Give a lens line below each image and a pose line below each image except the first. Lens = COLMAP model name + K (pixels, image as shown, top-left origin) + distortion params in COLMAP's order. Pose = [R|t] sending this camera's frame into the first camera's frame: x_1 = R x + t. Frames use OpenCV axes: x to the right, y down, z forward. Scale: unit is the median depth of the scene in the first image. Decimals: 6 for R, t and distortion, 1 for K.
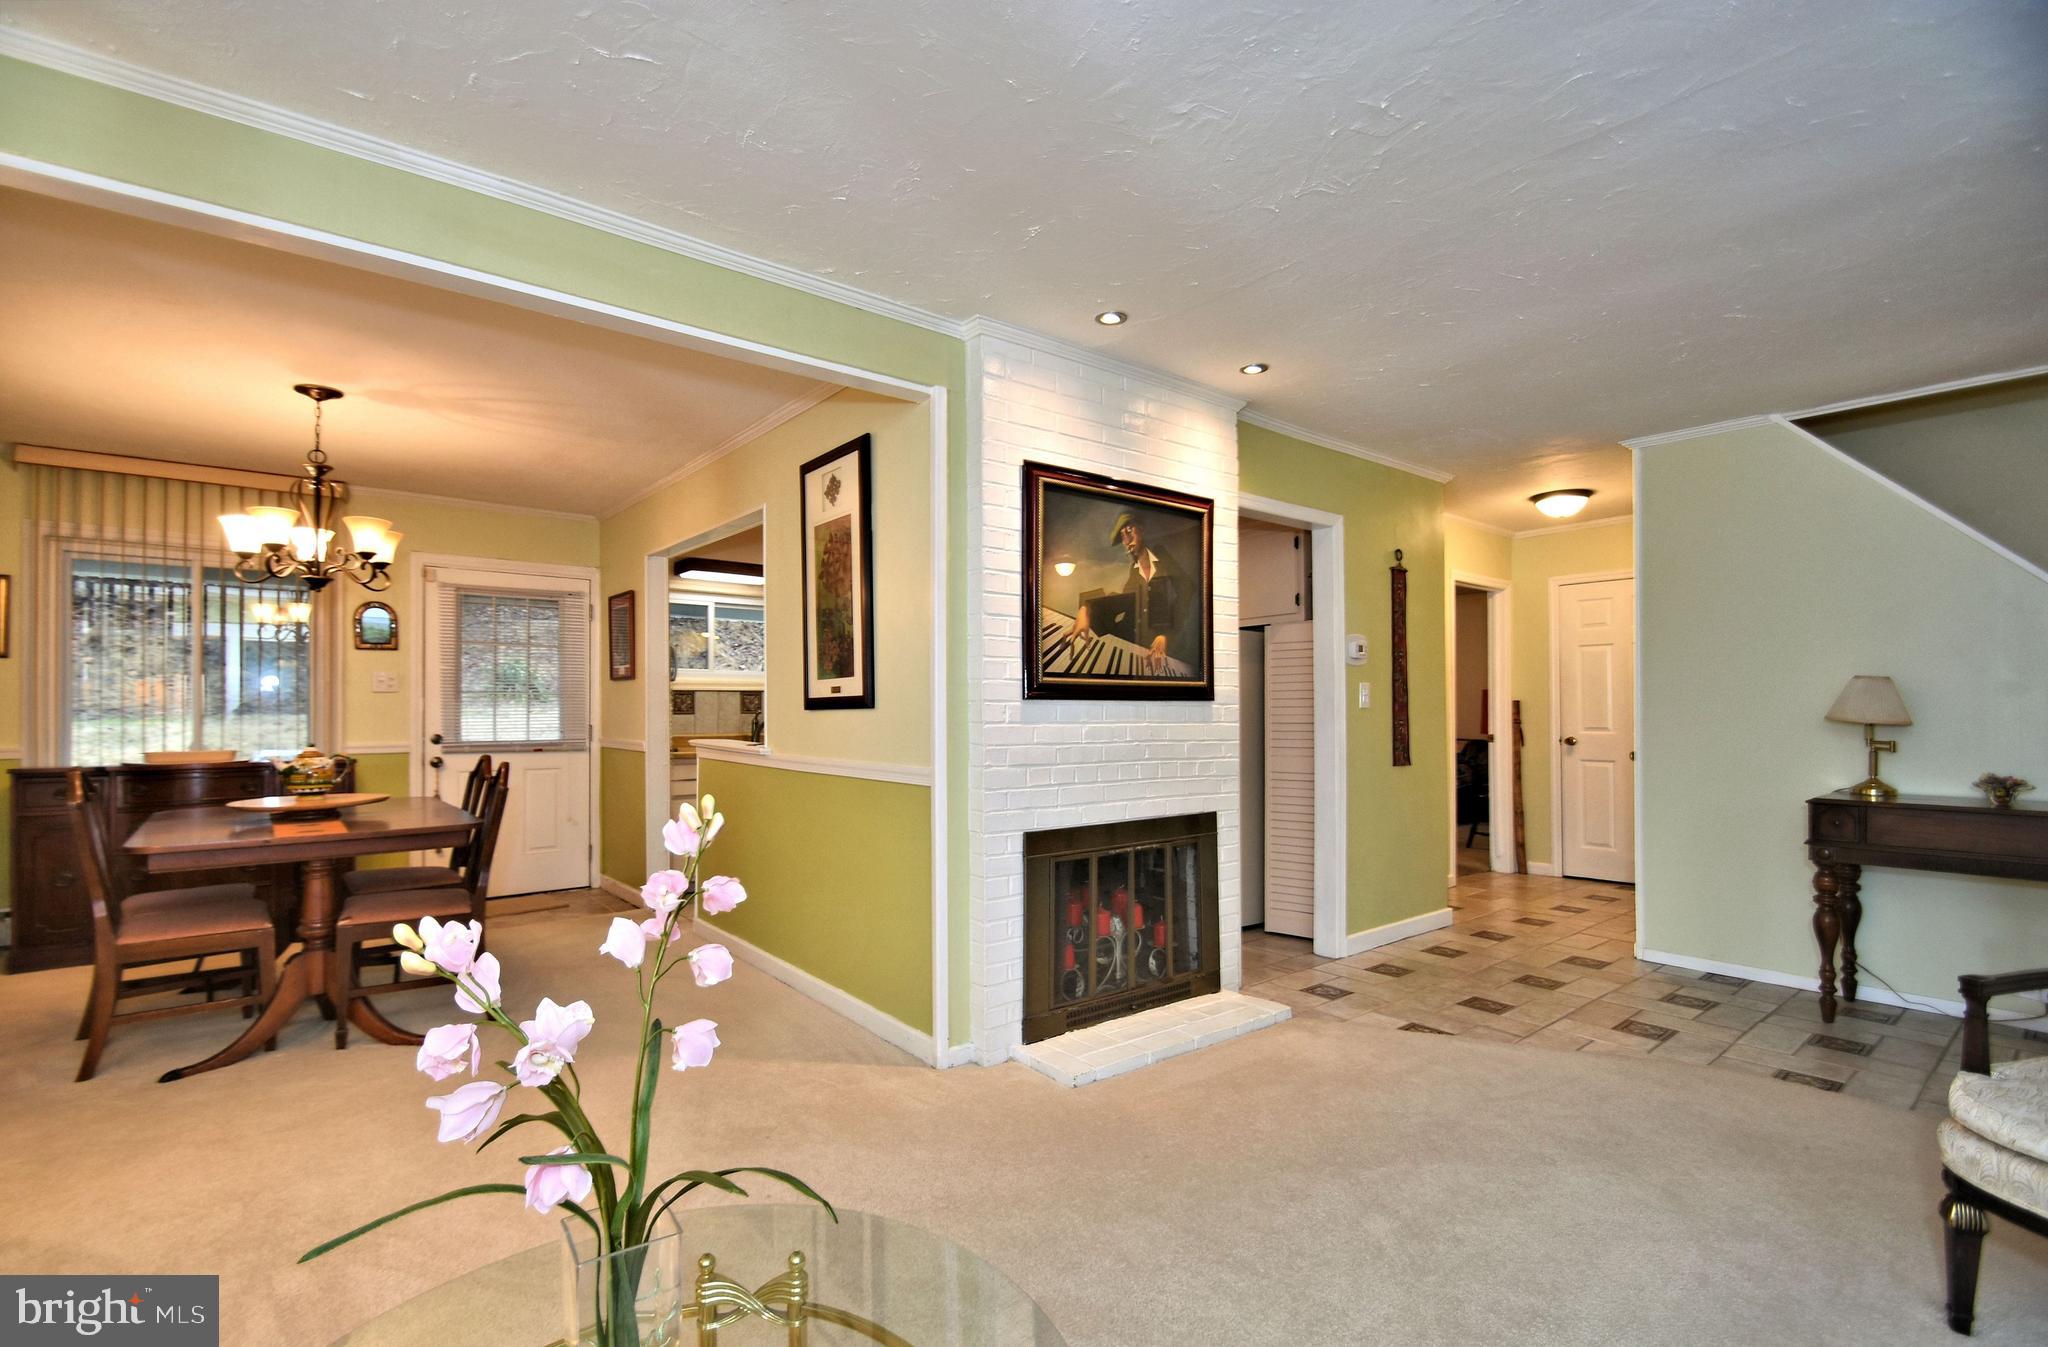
lens RADIAL K [[899.9, 0, 1032.6], [0, 899.9, 710.4], [0, 0, 1]] dist [-0.019121, -0.002189]
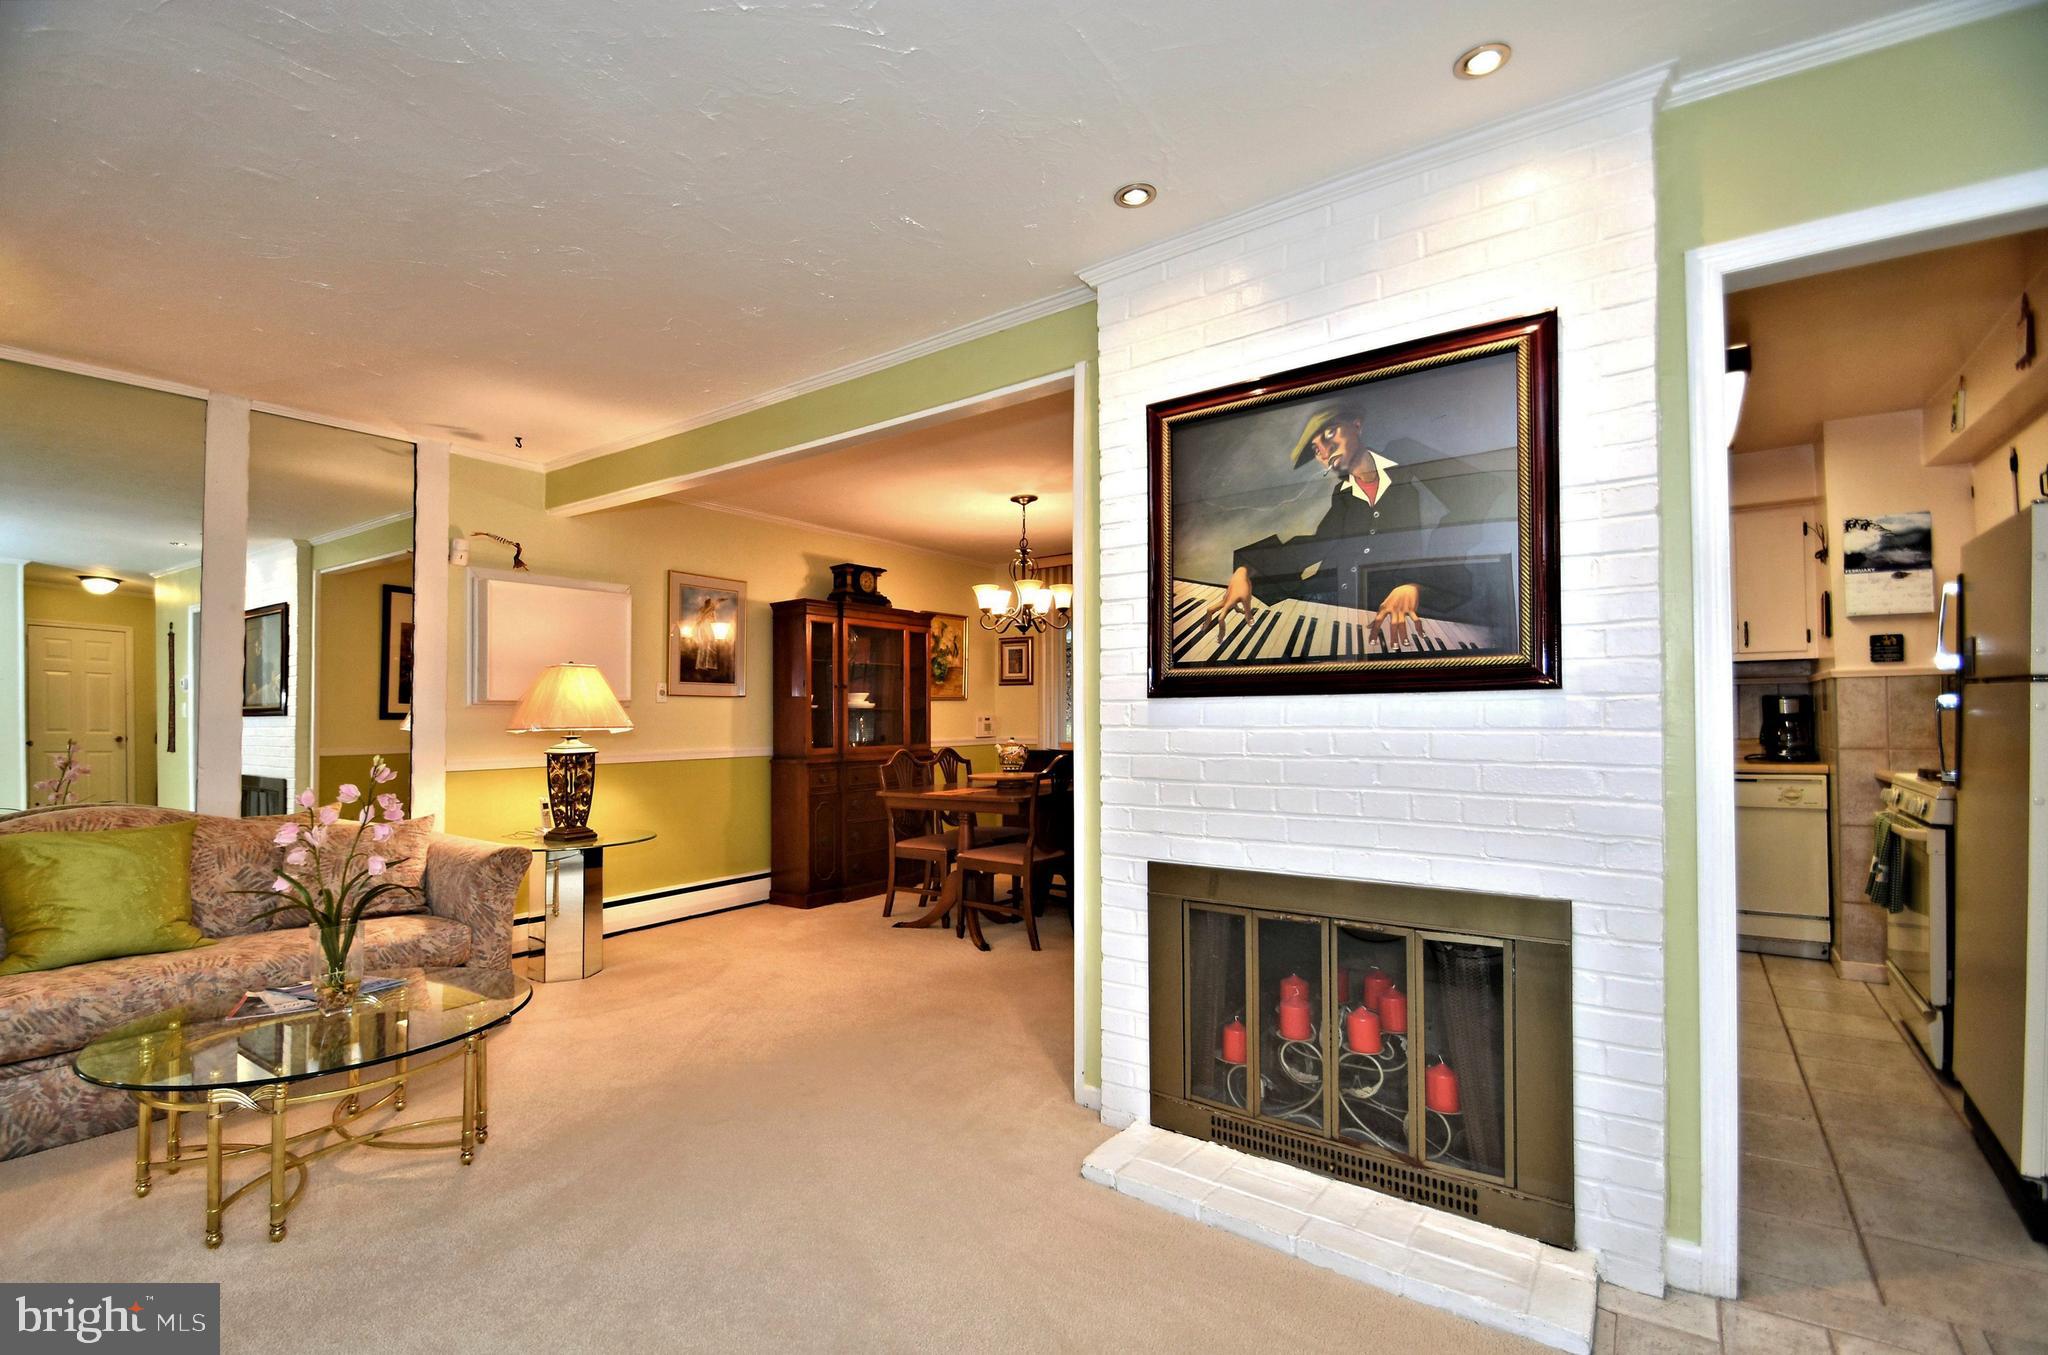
lens RADIAL K [[914.6, 0, 984.9], [0, 914.6, 703.8], [0, 0, 1]] dist [0.003134, -0.001276]
pose [[0.252544, -0.016816, -0.967439, 0.640003], [0.009908, 0.999841, -0.014793, 0.003083], [0.967535, -0.005850, 0.252670, 0.546354]]
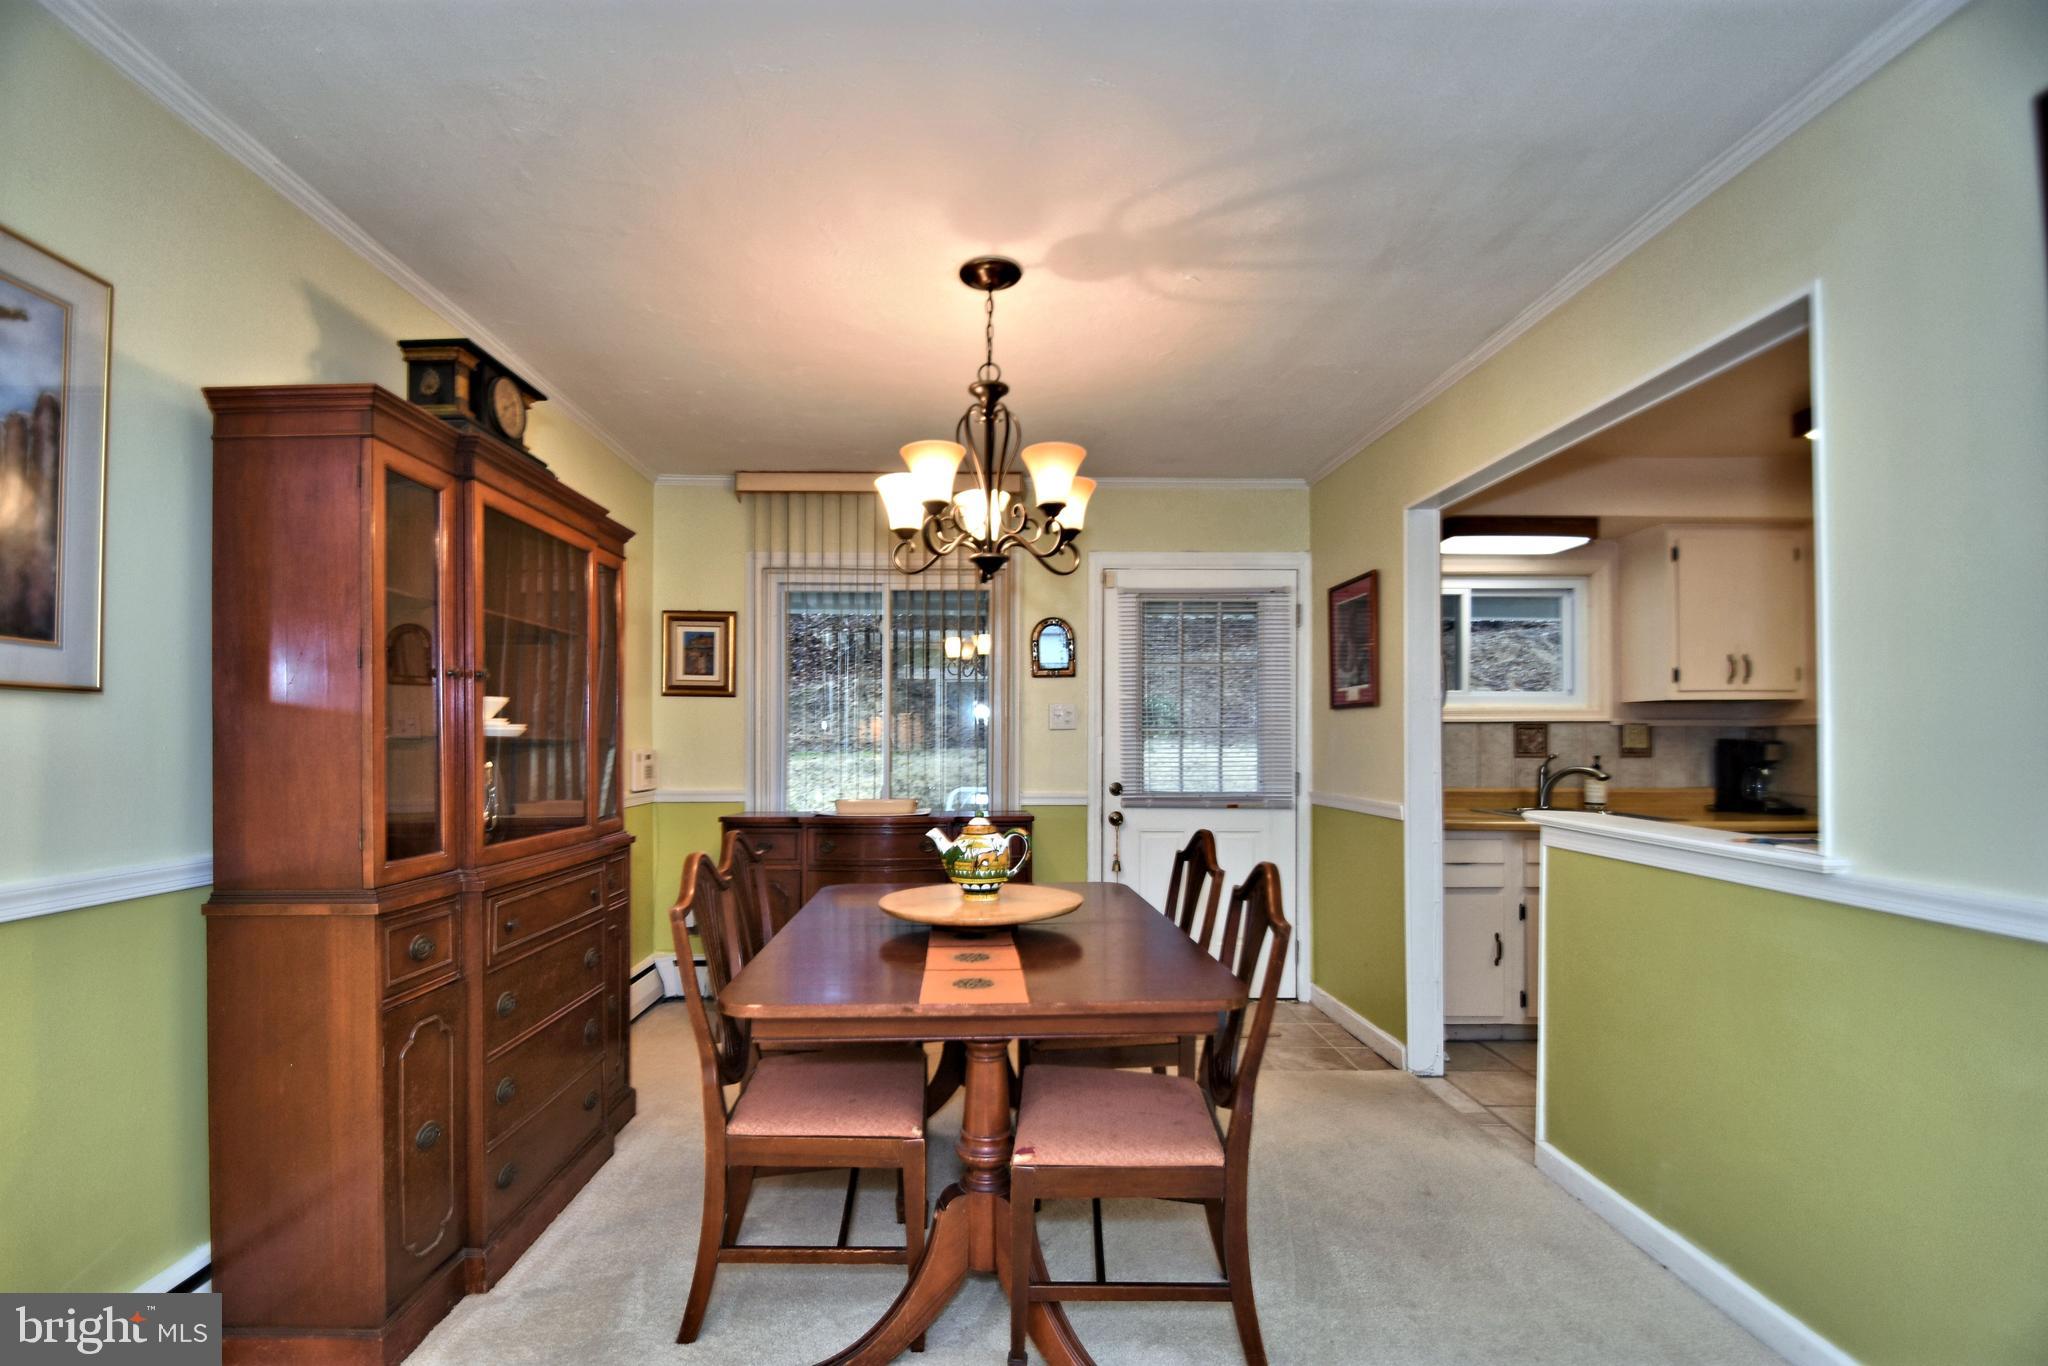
lens RADIAL K [[914.6, 0, 1006.4], [0, 914.6, 740.0], [0, 0, 1]] dist [0.003134, -0.001276]
pose [[0.782466, -0.001128, -0.622692, -0.371661], [-0.001353, 0.999993, -0.003512, -0.011594], [0.622691, 0.003590, 0.782459, 0.474813]]
